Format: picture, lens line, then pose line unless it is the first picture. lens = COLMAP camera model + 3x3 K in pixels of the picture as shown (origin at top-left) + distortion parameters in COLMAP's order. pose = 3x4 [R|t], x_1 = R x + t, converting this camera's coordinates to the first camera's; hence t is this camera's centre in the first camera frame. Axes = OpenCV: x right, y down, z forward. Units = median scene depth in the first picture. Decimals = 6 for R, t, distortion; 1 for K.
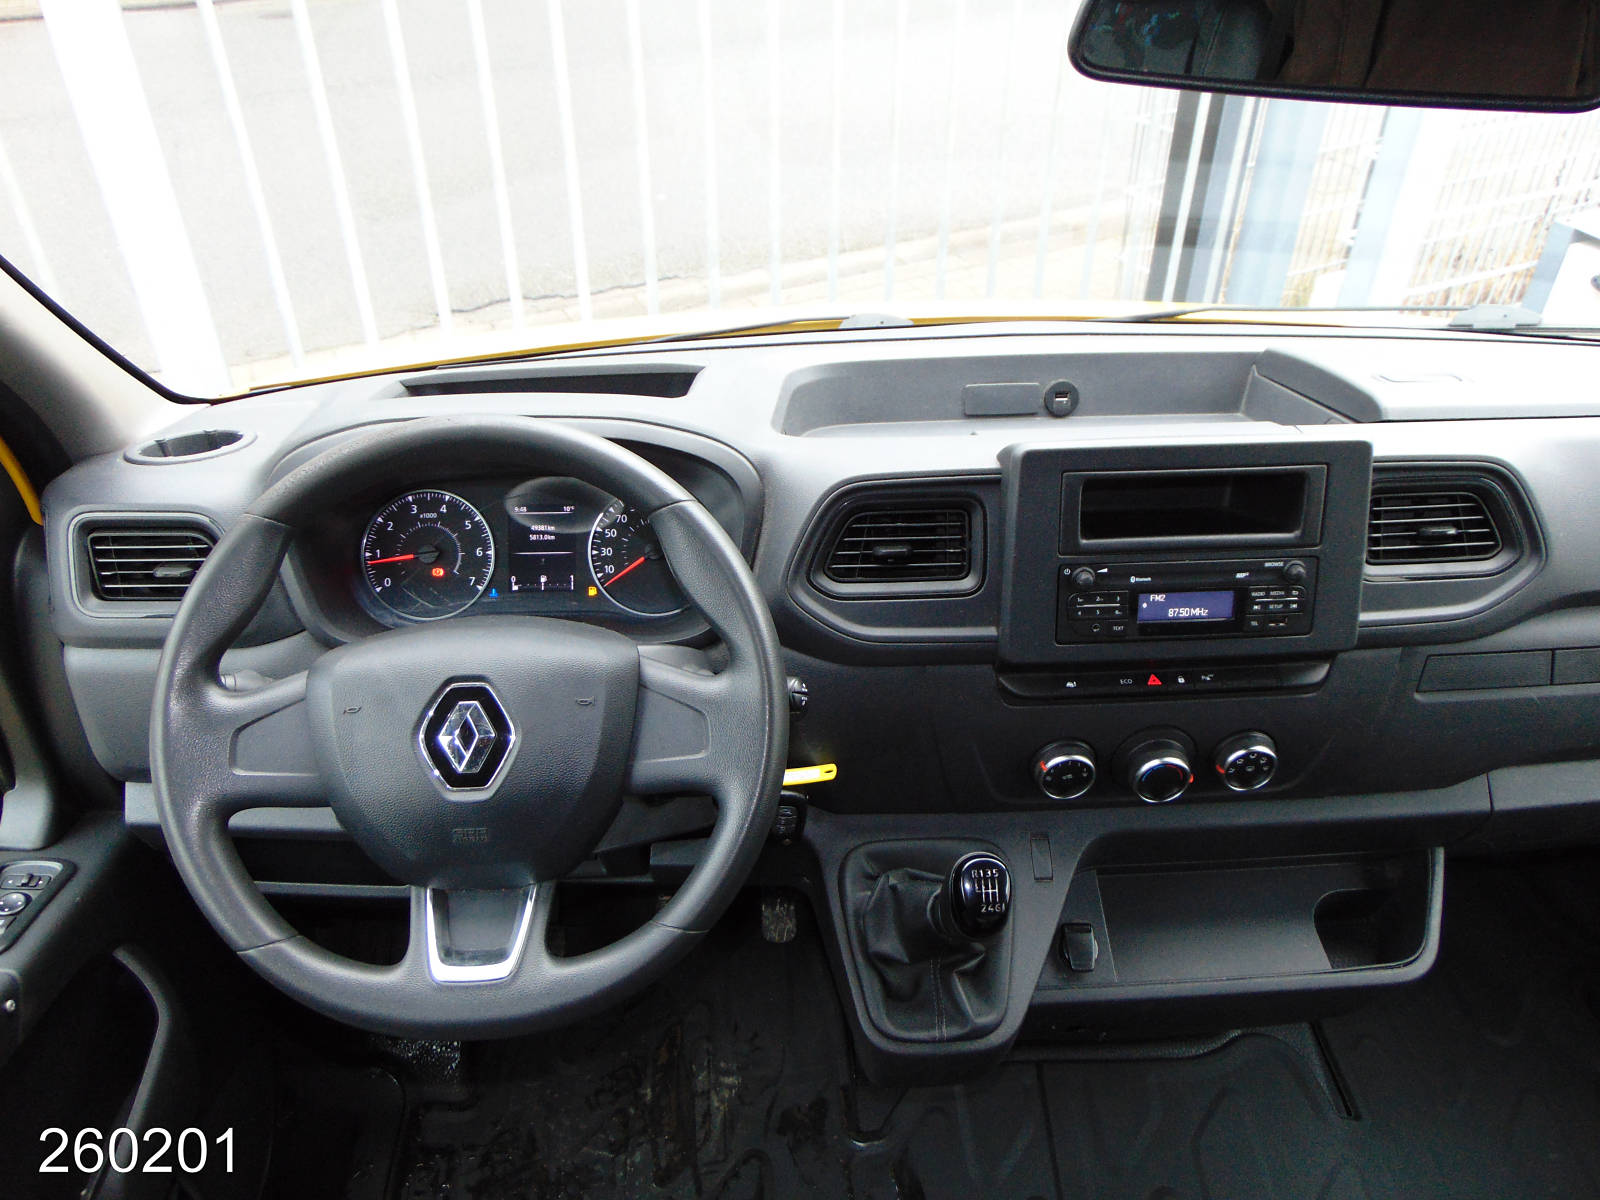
lens RADIAL K [[1160.8, 0, 800.0], [0, 1160.8, 600.0], [0, 0, 1]] dist [0.038437, 0.002618]
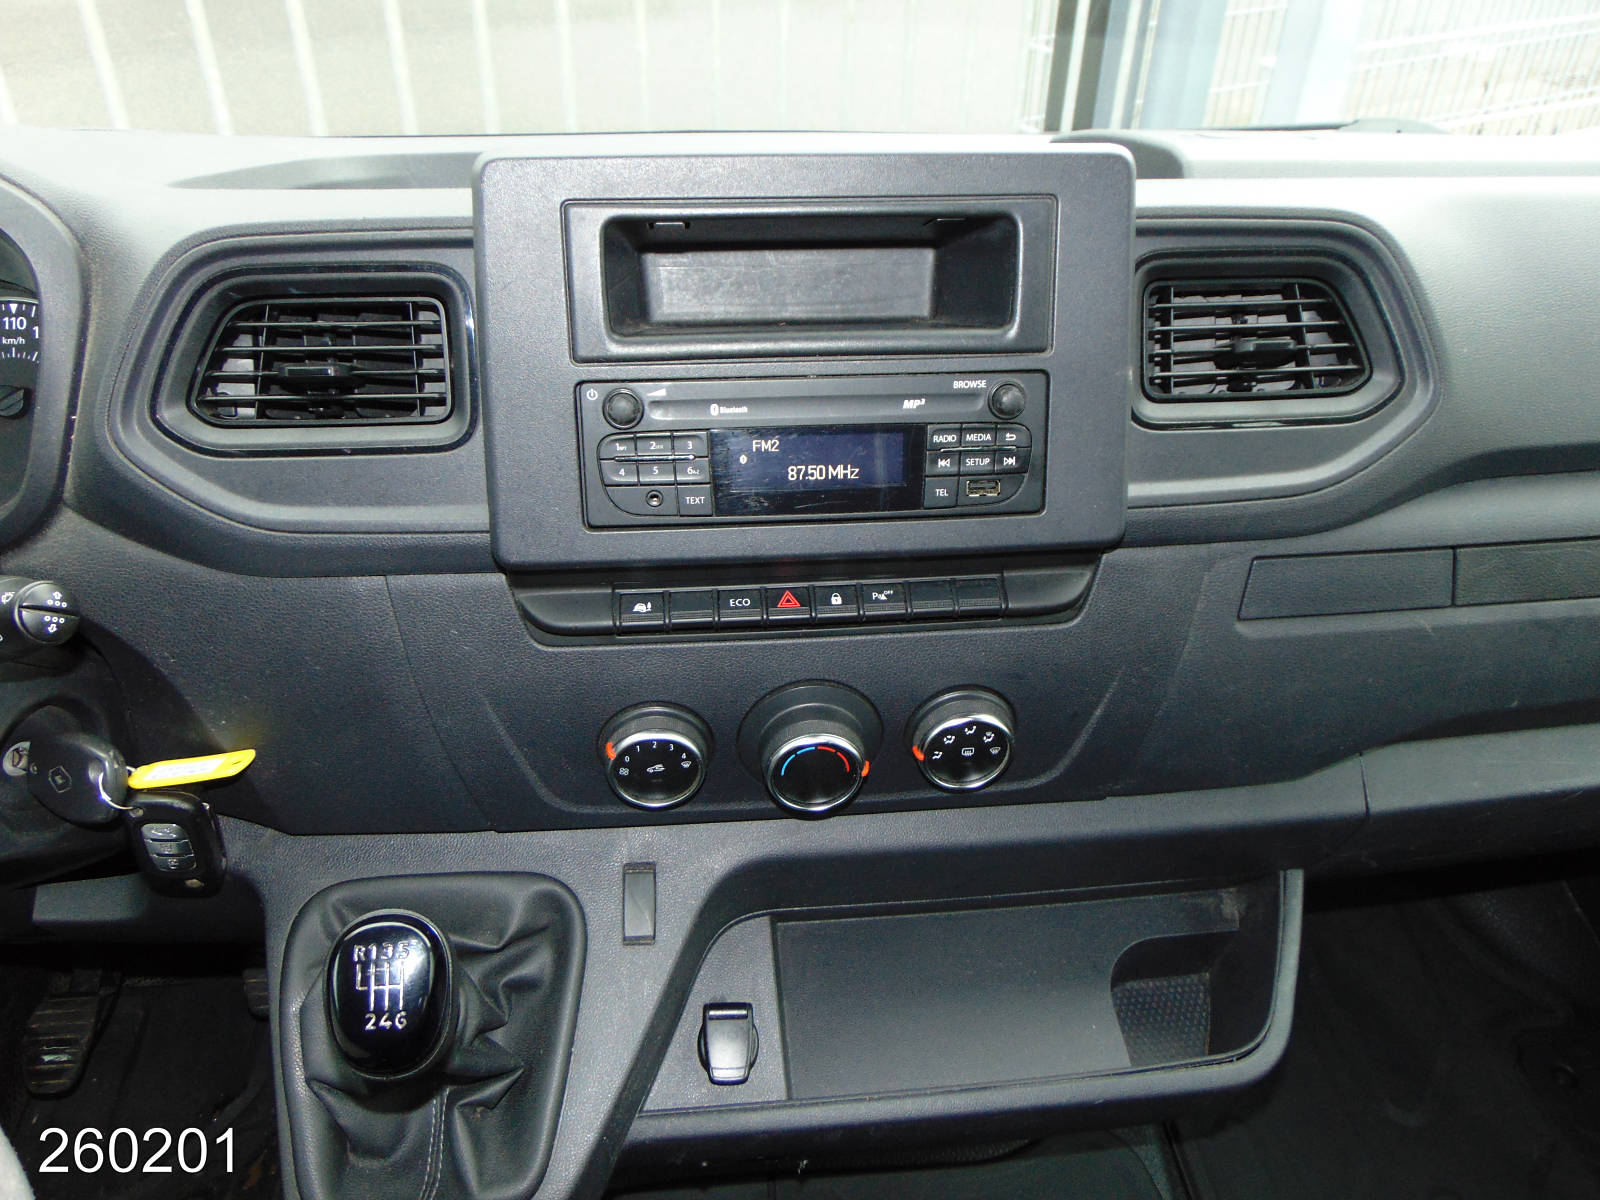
lens RADIAL K [[1159.3, 0, 800.0], [0, 1159.3, 600.0], [0, 0, 1]] dist [0.000765, -0.000650]
pose [[0.999725, -0.005724, 0.022731, 0.289999], [0.005808, 0.999976, -0.003646, 0.069542], [-0.022709, 0.003777, 0.999735, 0.414487]]
